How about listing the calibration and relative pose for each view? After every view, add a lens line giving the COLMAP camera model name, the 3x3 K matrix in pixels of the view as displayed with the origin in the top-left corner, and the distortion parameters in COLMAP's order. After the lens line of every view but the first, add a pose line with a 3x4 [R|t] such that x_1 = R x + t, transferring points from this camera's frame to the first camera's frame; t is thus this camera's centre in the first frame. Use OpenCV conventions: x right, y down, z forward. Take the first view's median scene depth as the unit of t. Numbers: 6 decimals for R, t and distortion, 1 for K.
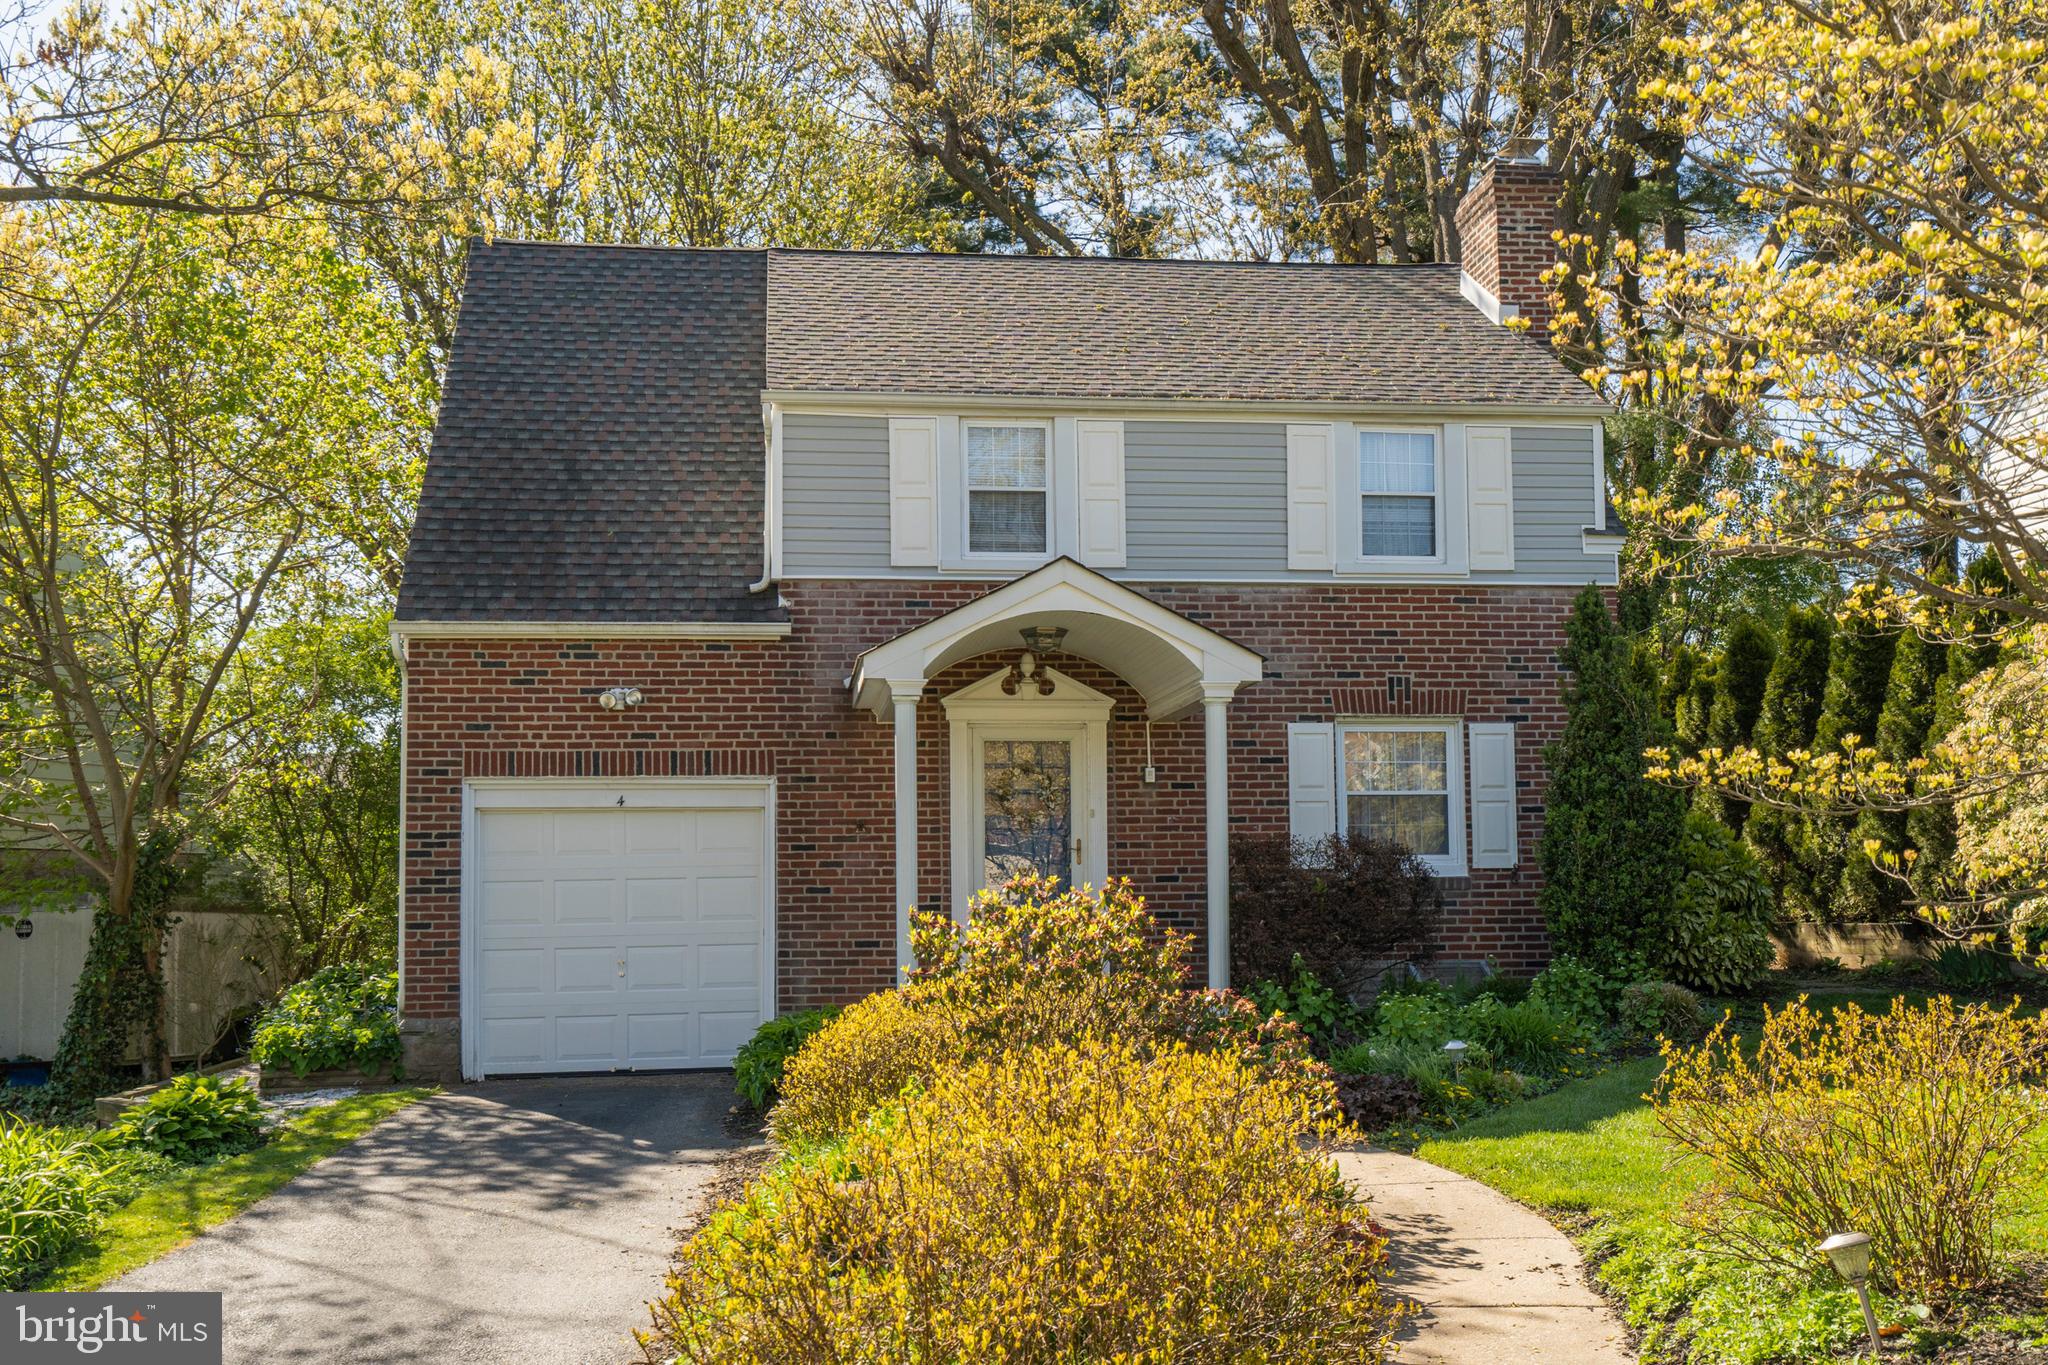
lens RADIAL K [[2046.3, 0, 1033.5], [0, 2046.3, 772.7], [0, 0, 1]] dist [0.009197, 0.000000]
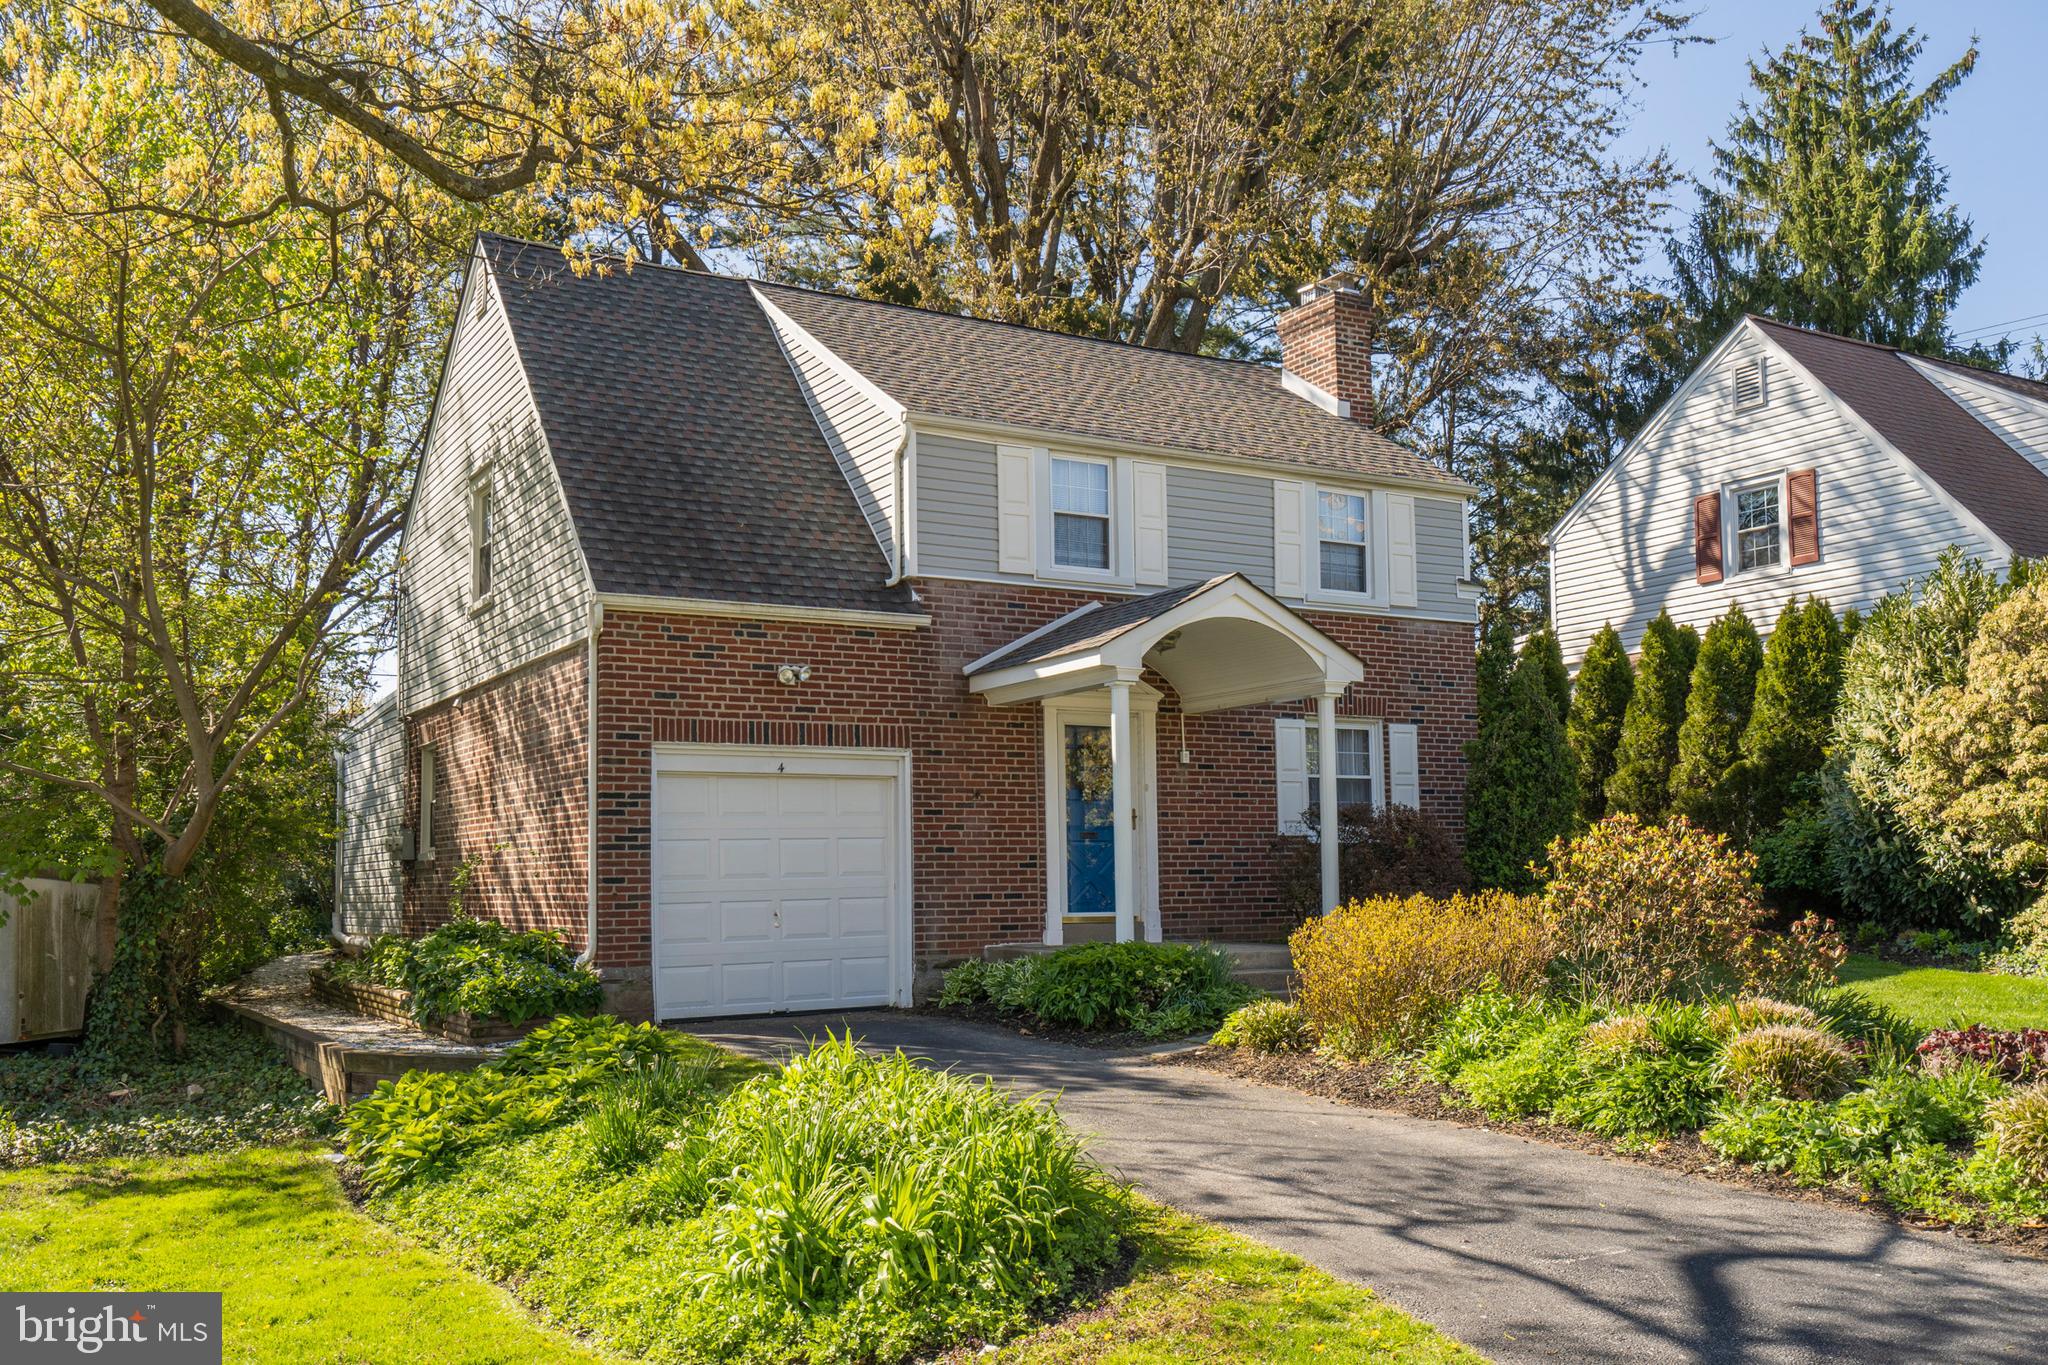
lens RADIAL K [[1794.2, 0, 1029.1], [0, 1794.2, 768.2], [0, 0, 1]] dist [0.017798, -0.007795]
pose [[0.915404, 0.022937, 0.401881, -0.458651], [-0.018611, 0.999719, -0.014666, 0.025219], [-0.402105, 0.005945, 0.915574, 0.058690]]
